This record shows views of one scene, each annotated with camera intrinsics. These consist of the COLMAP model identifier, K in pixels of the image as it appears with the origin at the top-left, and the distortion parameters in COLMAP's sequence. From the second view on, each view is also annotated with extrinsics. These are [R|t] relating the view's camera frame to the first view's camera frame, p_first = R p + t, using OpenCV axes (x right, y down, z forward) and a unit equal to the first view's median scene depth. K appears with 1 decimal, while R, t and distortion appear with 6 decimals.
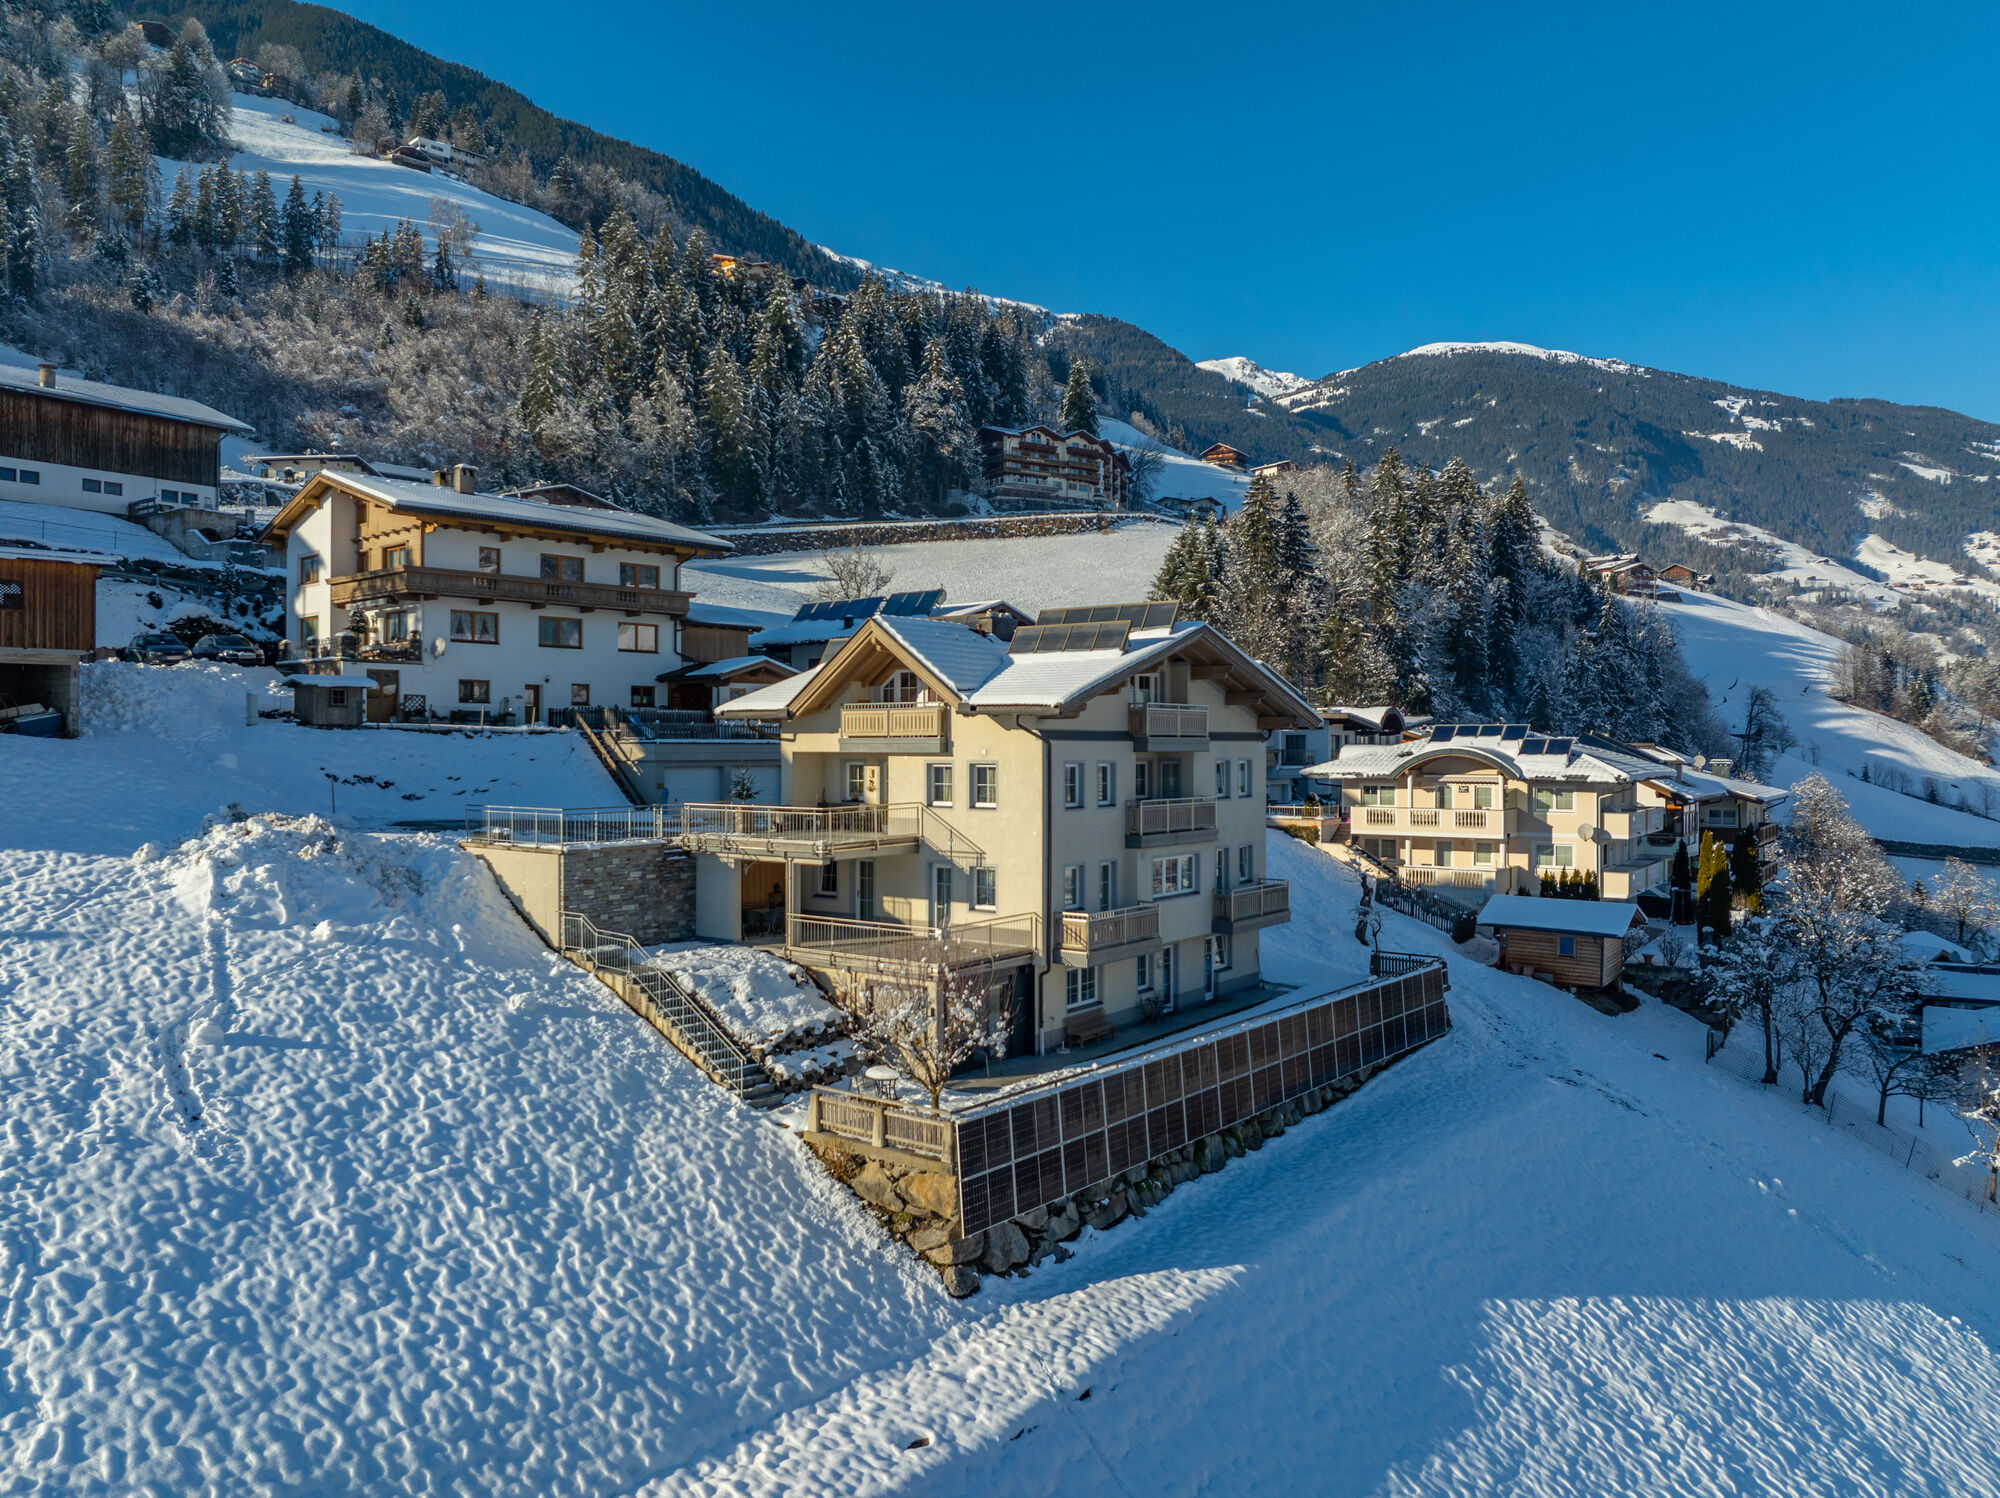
lens RADIAL K [[1409.3, 0, 1001.3], [0, 1409.3, 741.3], [0, 0, 1]] dist [-0.031435, -0.007544]
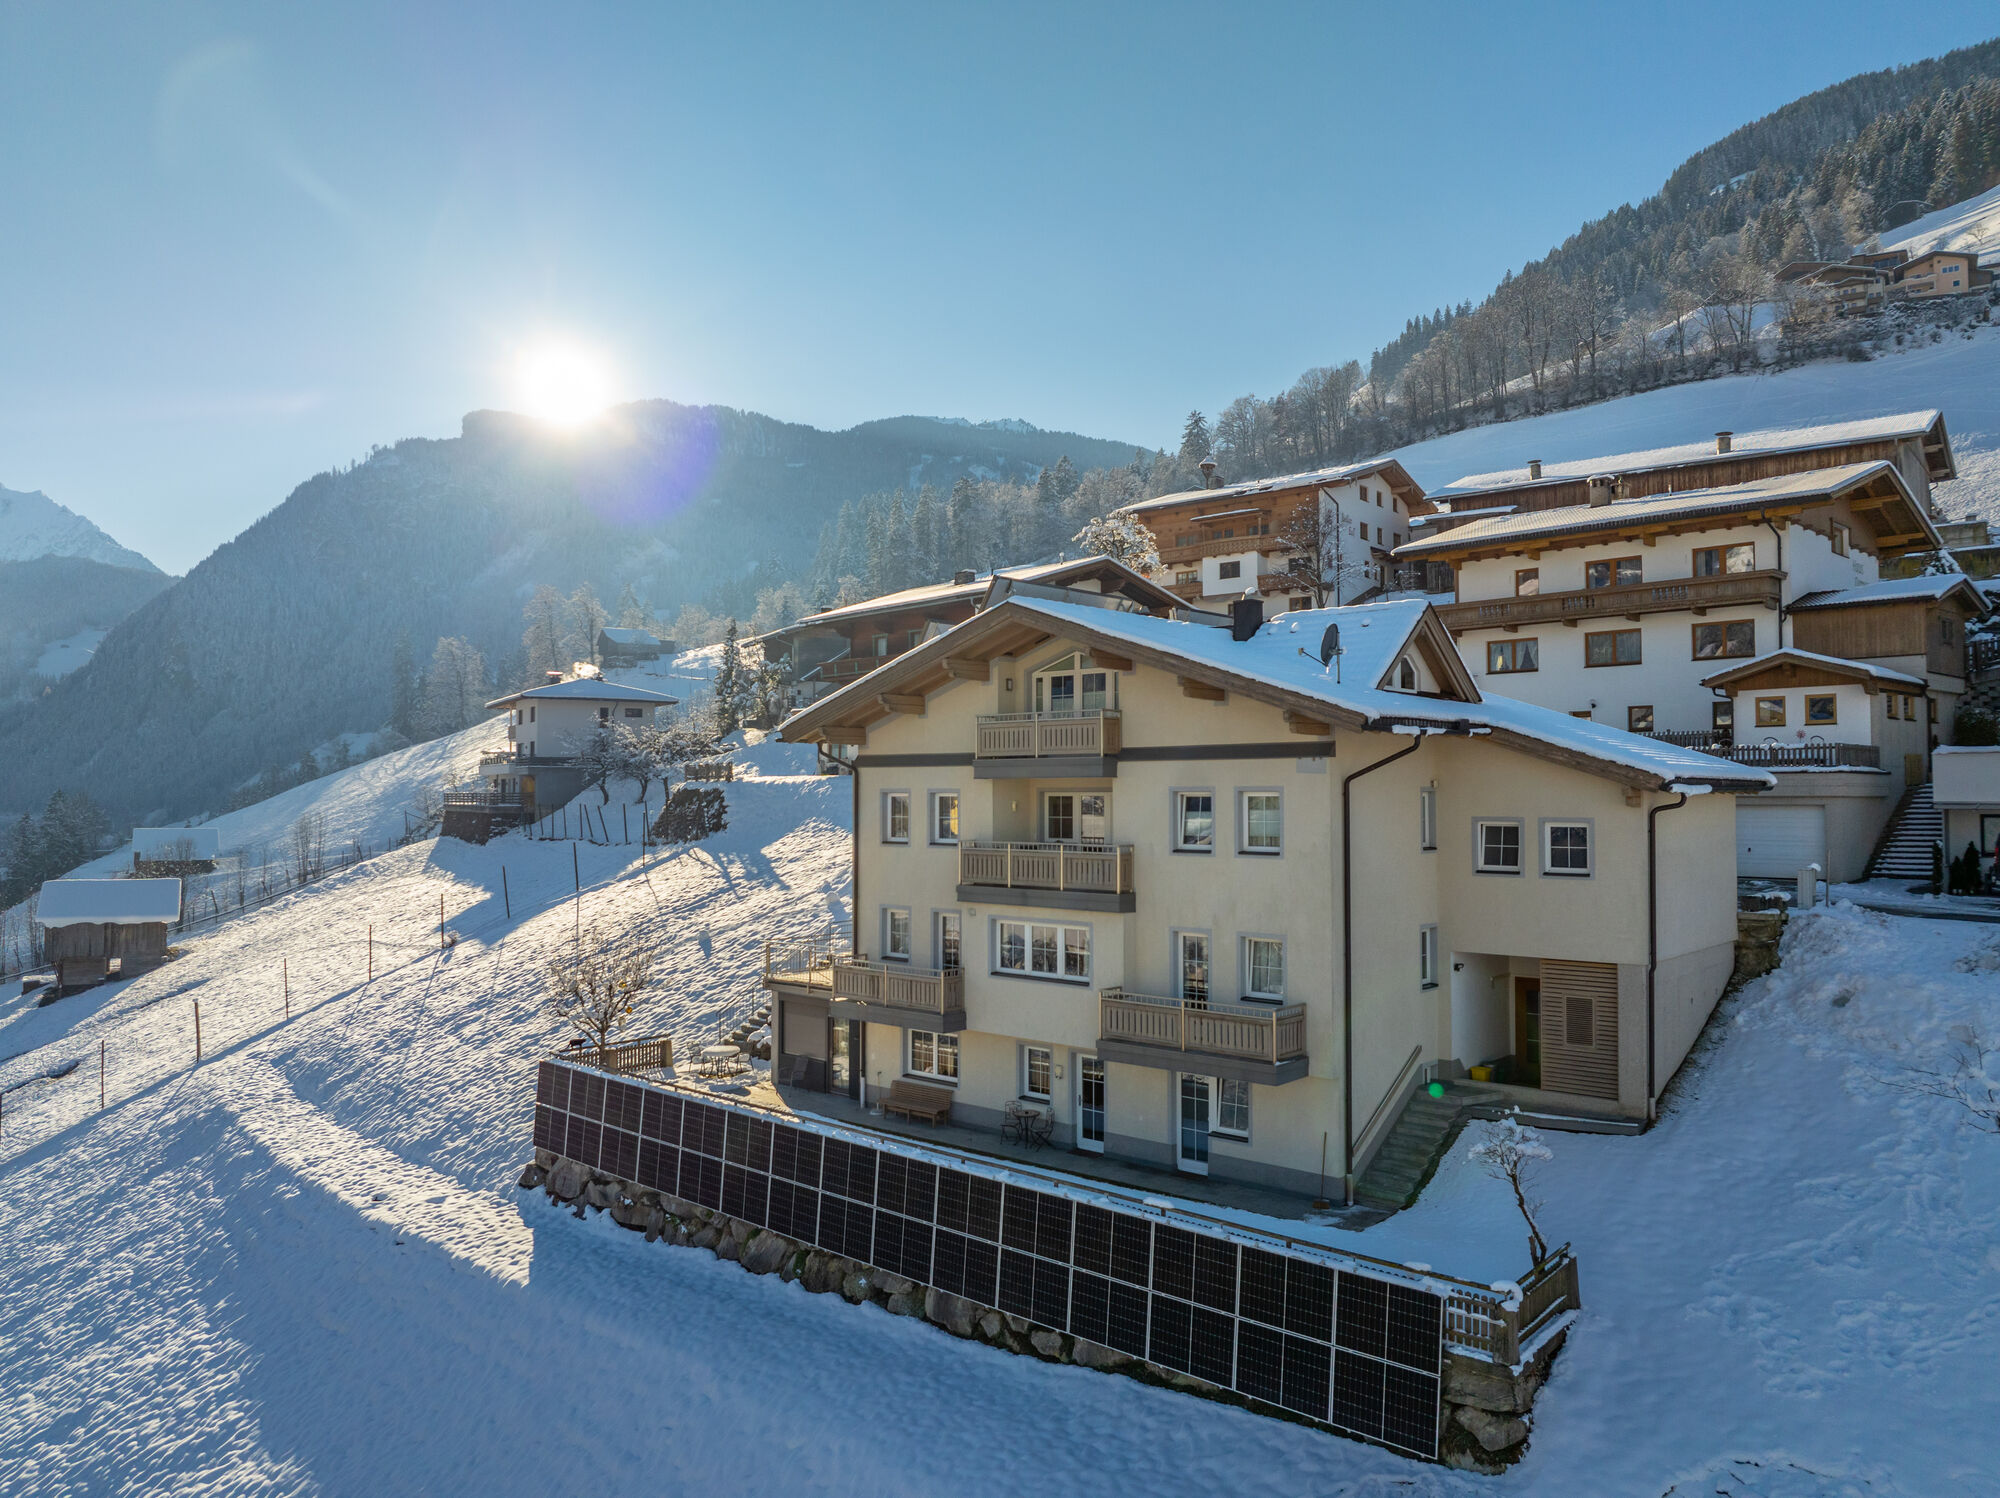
lens RADIAL K [[1409.3, 0, 1001.3], [0, 1409.3, 741.3], [0, 0, 1]] dist [-0.031435, -0.007544]
pose [[-0.095543, -0.038488, -0.994681, 0.521639], [0.004863, 0.999222, -0.039131, 0.010154], [0.995413, -0.008576, -0.095282, 0.646298]]
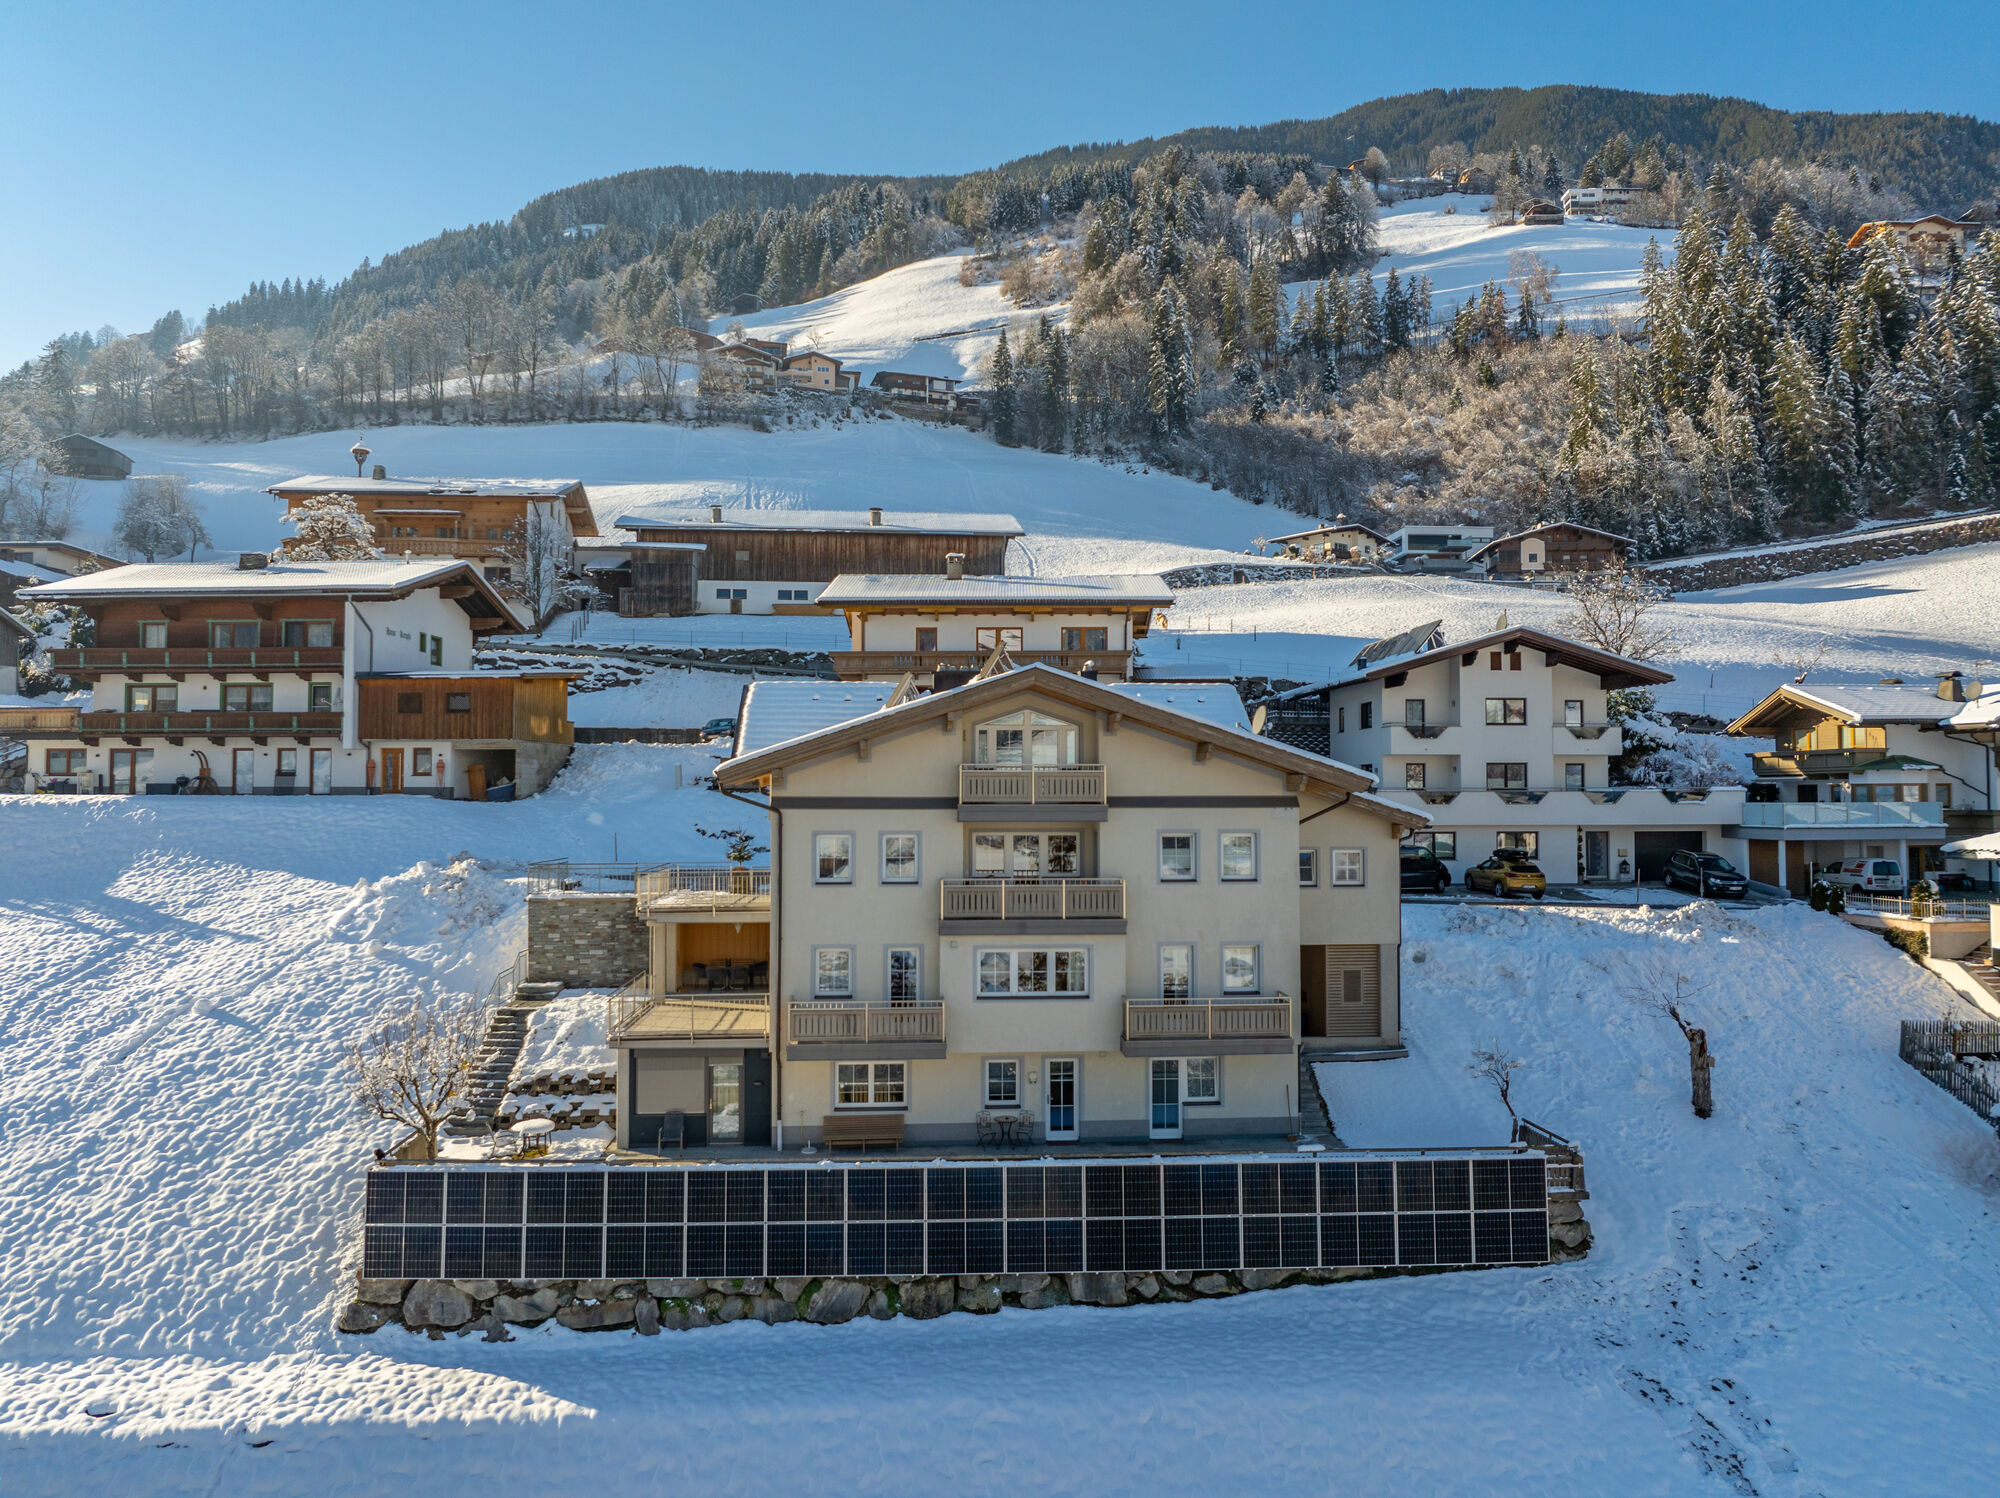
lens RADIAL K [[1409.3, 0, 1001.3], [0, 1409.3, 741.3], [0, 0, 1]] dist [-0.031435, -0.007544]
pose [[0.653613, -0.029551, -0.756252, 0.454510], [0.003914, 0.999356, -0.035668, -0.006463], [0.756819, 0.020353, 0.653307, 0.274010]]
